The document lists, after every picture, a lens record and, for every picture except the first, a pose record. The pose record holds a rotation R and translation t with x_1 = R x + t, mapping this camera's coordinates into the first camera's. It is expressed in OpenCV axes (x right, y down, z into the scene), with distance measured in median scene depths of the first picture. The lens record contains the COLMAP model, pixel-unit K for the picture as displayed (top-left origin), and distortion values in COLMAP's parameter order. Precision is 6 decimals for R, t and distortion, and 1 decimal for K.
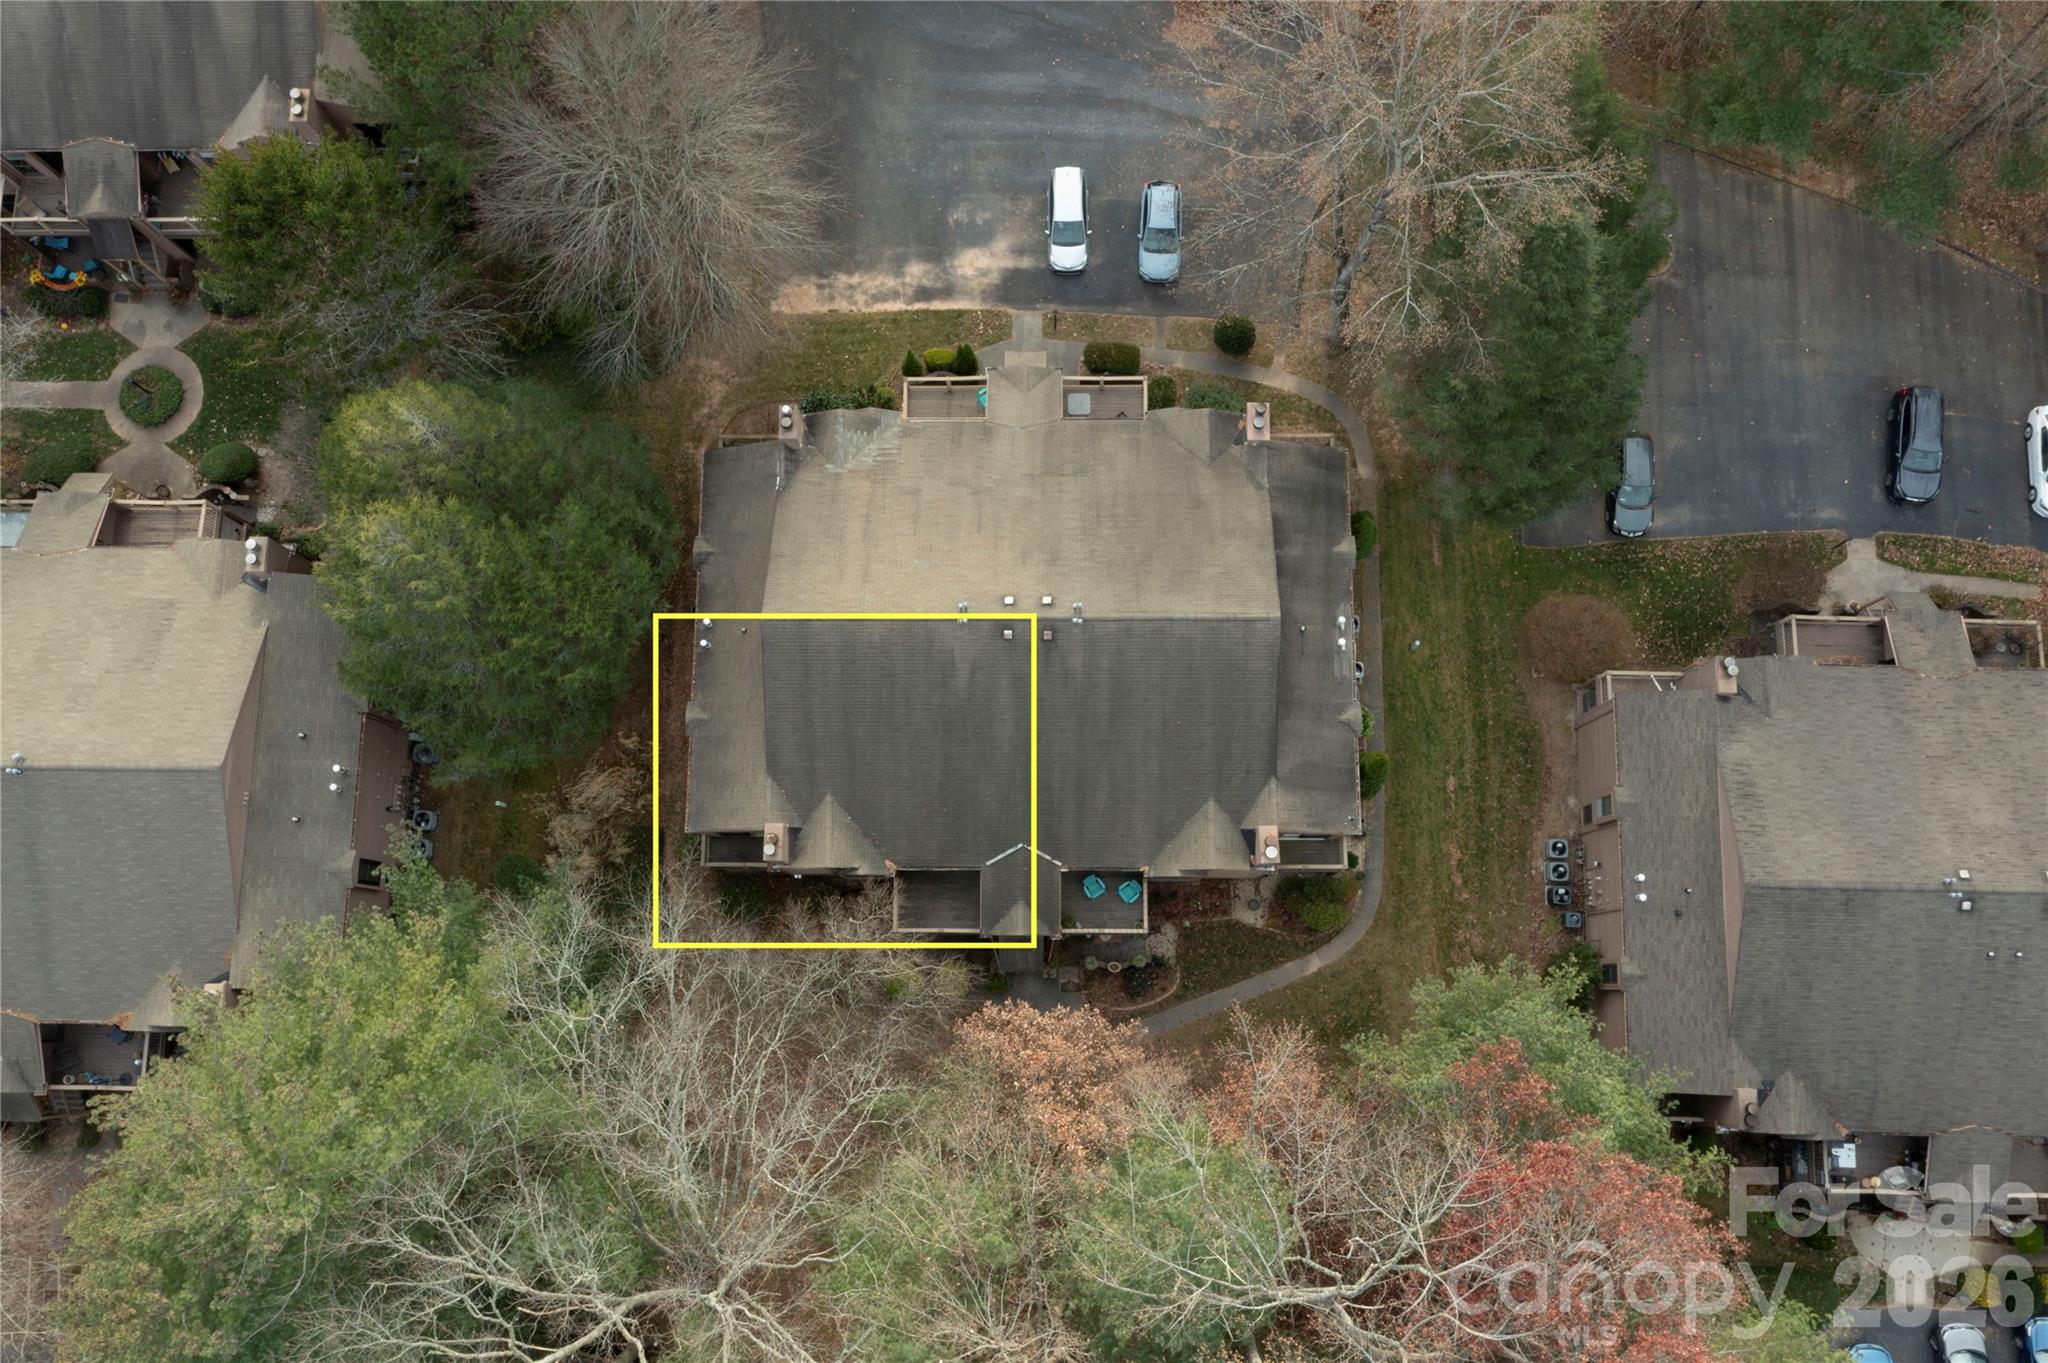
lens RADIAL K [[1632.2, 0, 1024.0], [0, 1632.2, 681.5], [0, 0, 1]] dist [-0.013421, -0.002062]
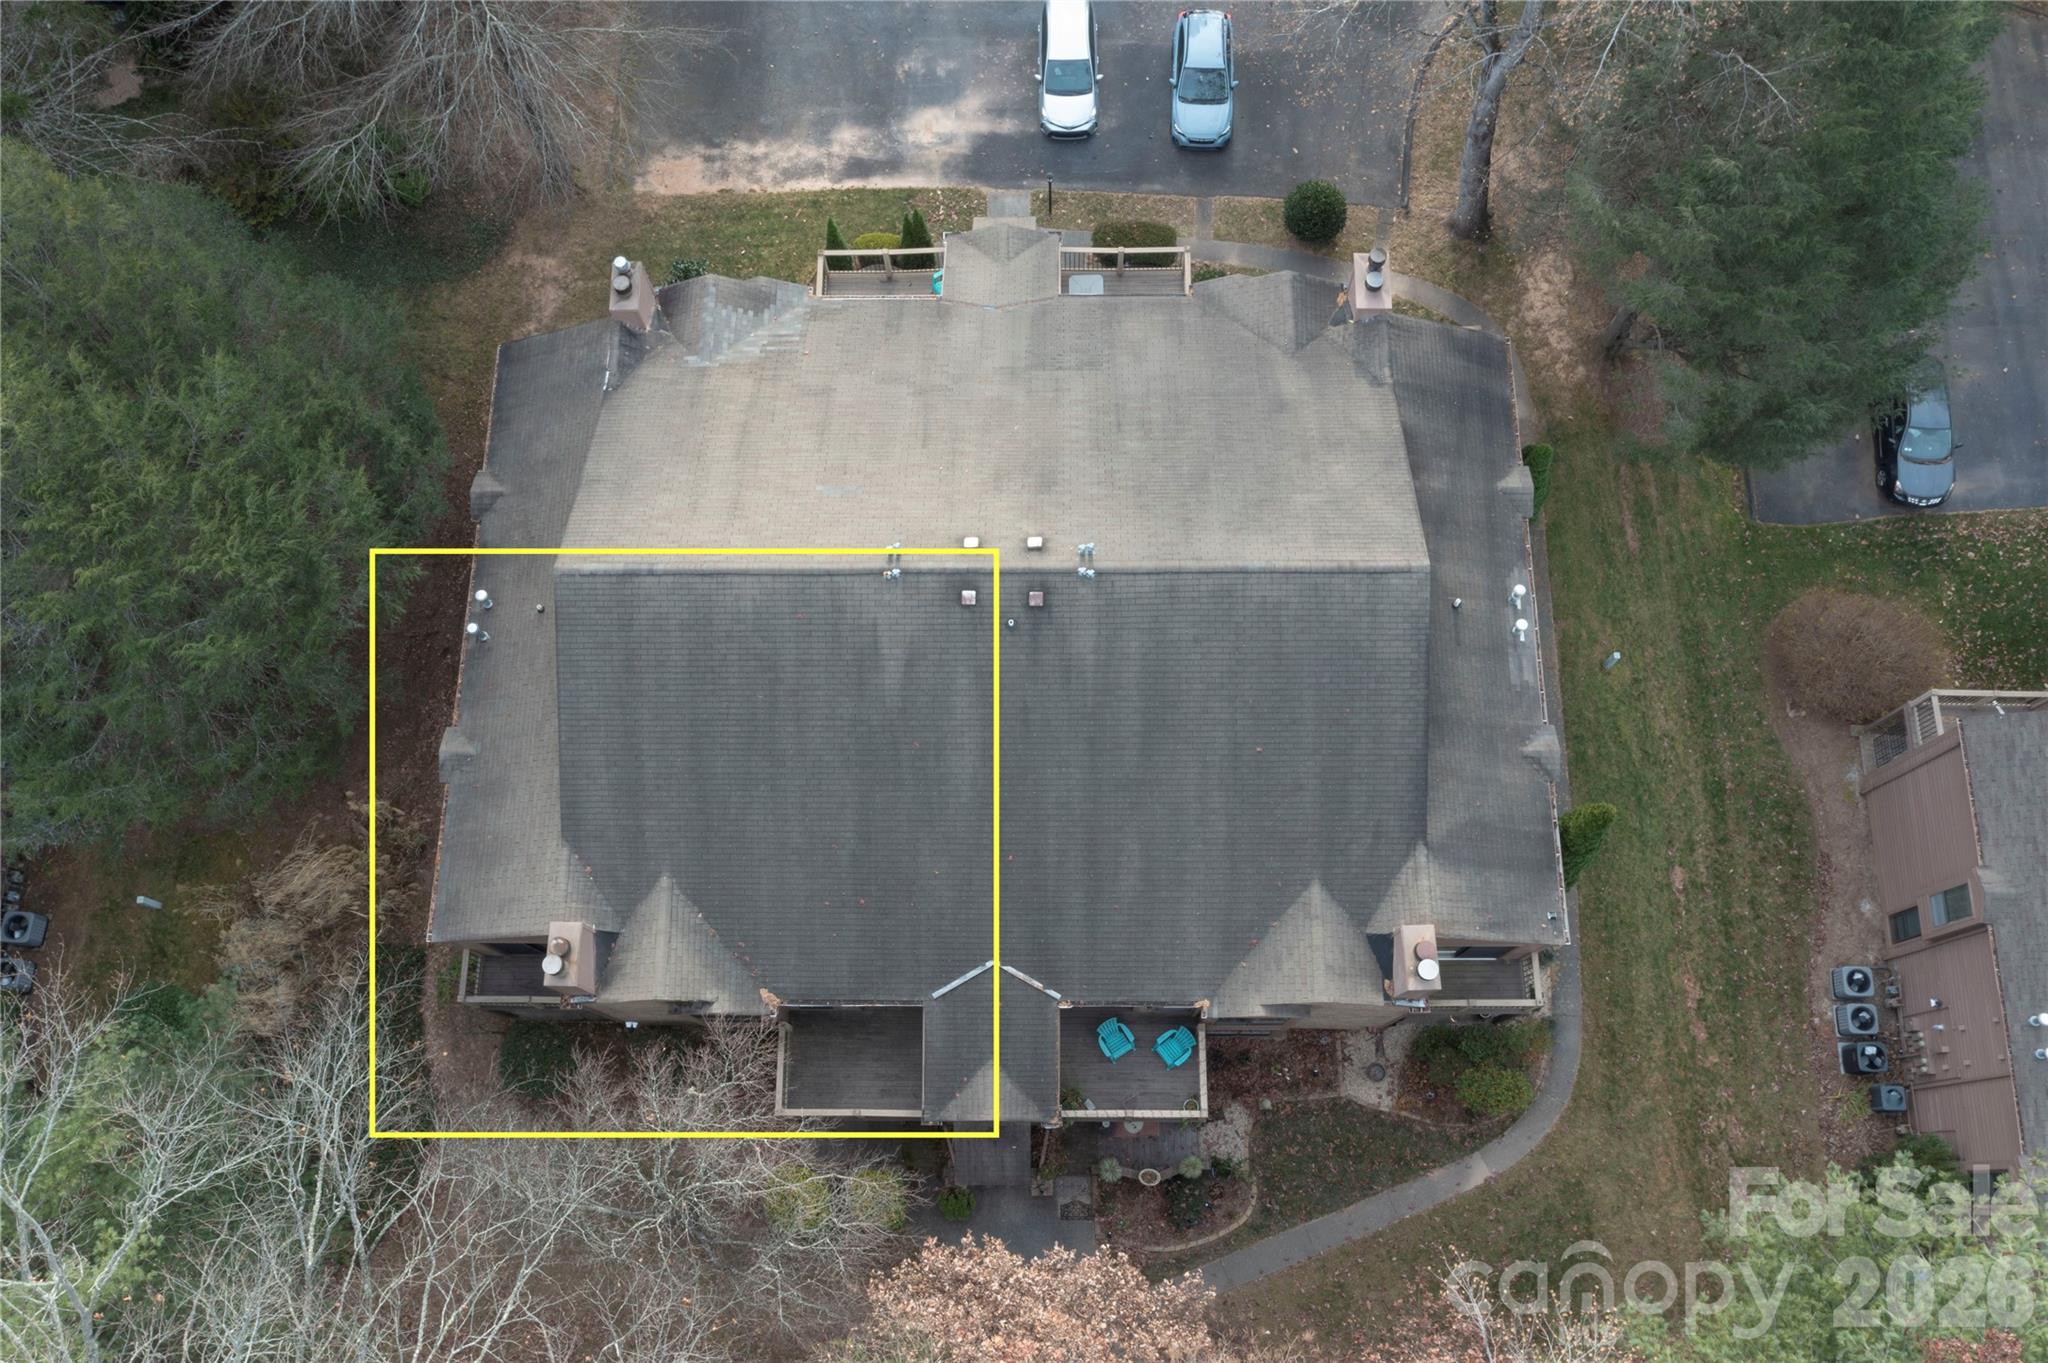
lens RADIAL K [[1632.2, 0, 1024.0], [0, 1632.2, 681.5], [0, 0, 1]] dist [-0.013421, -0.002062]
pose [[1.000000, 0.000476, -0.000763, 0.009689], [-0.000567, 0.992253, -0.124236, 0.068416], [0.000698, 0.124236, 0.992252, 0.381238]]
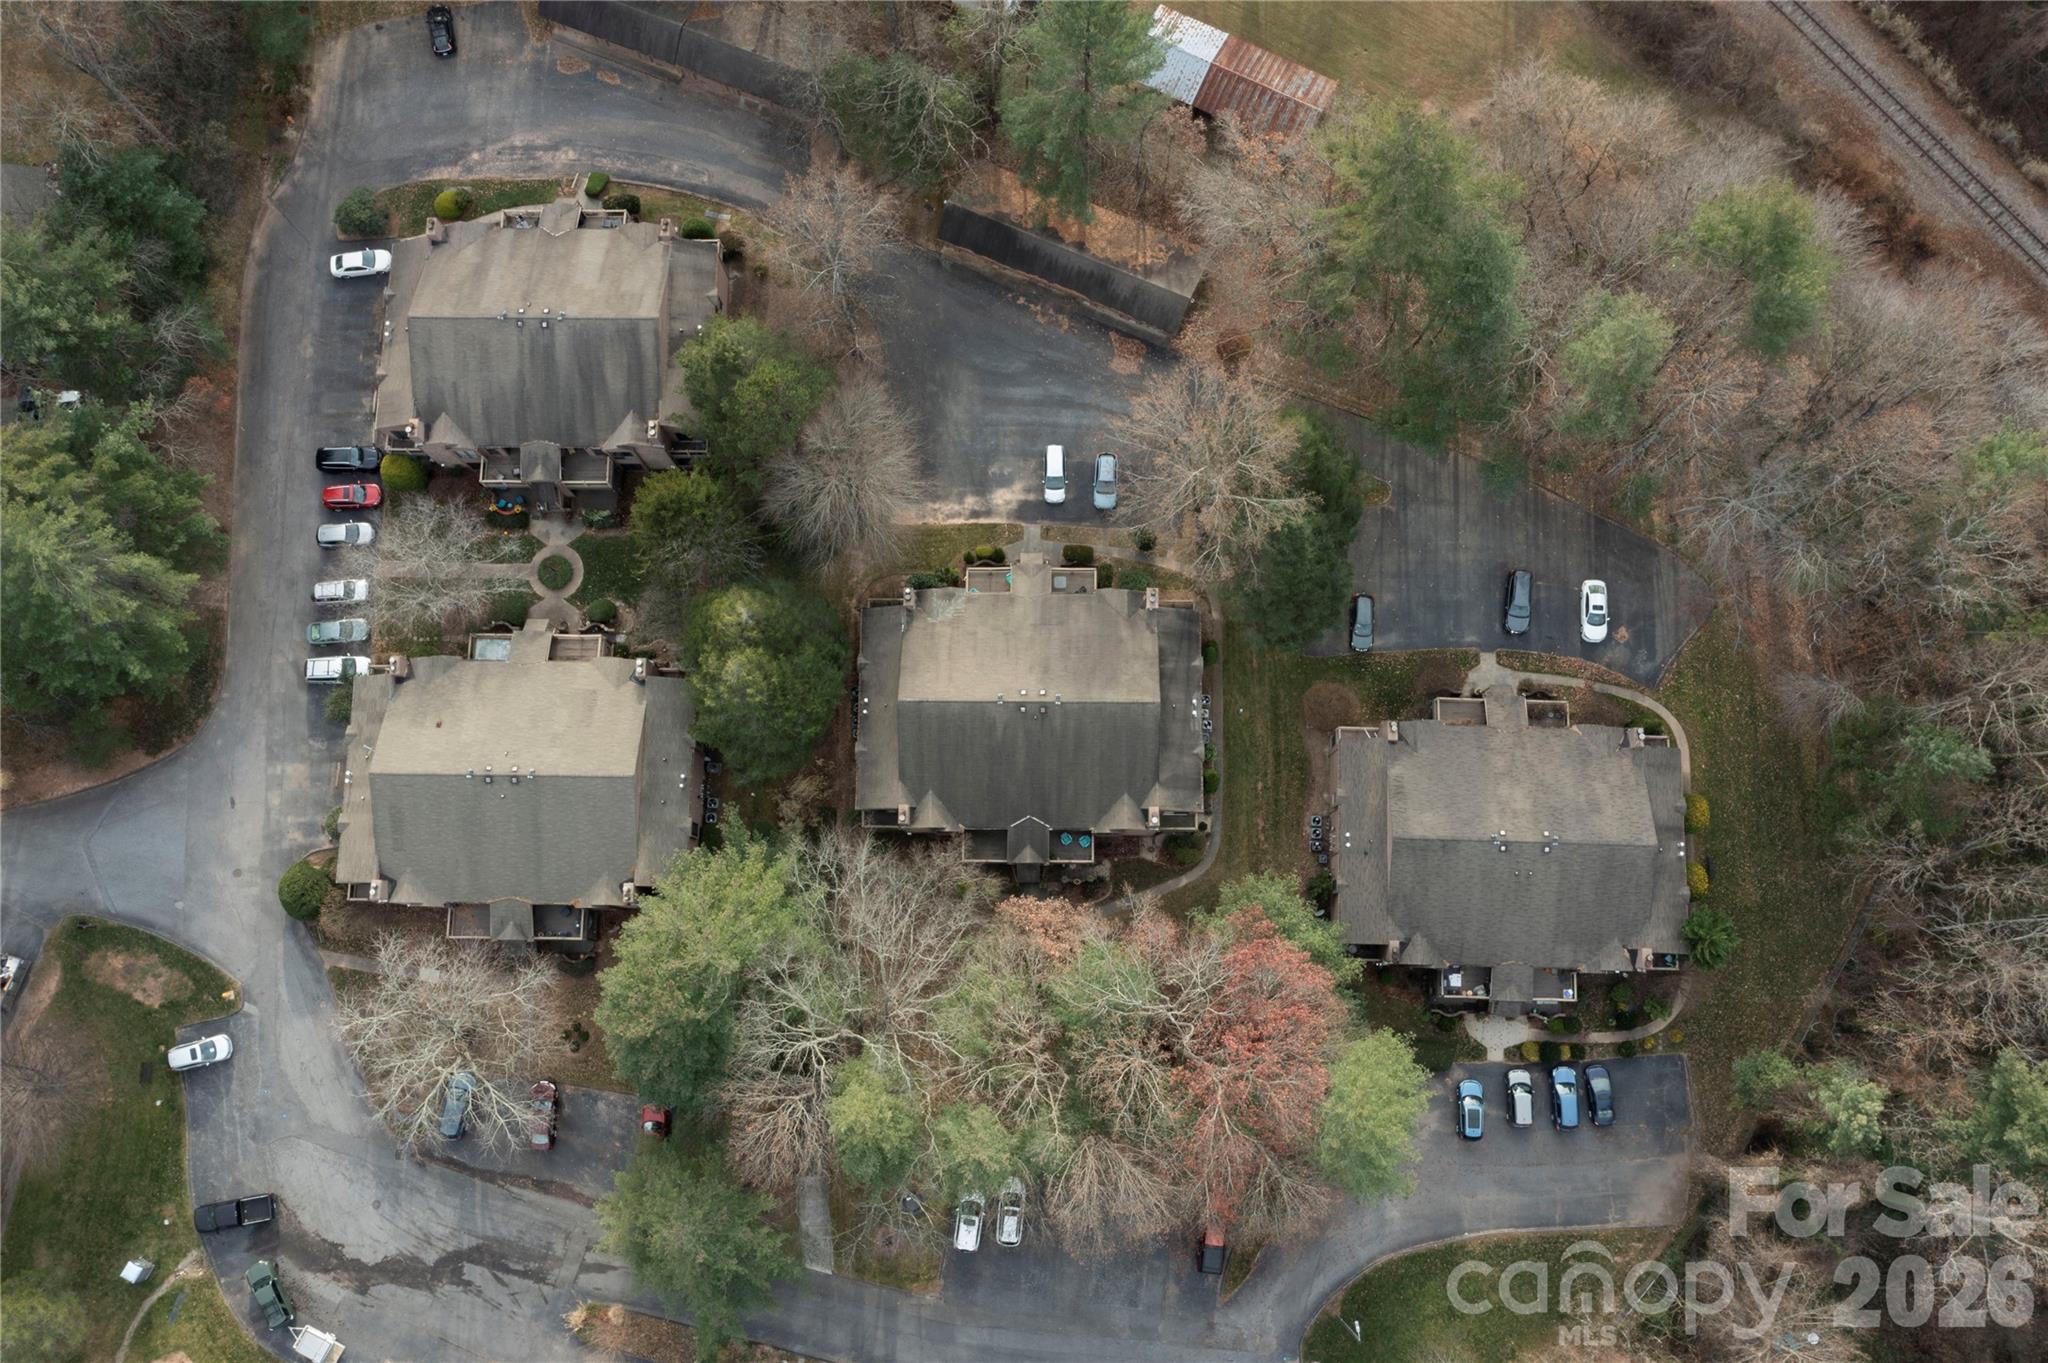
lens RADIAL K [[1632.2, 0, 1024.0], [0, 1632.2, 681.5], [0, 0, 1]] dist [-0.013421, -0.002062]
pose [[0.999984, 0.004071, 0.004044, -0.014998], [-0.004076, 0.999991, 0.001176, -0.059815], [-0.004039, -0.001193, 0.999991, -0.894689]]
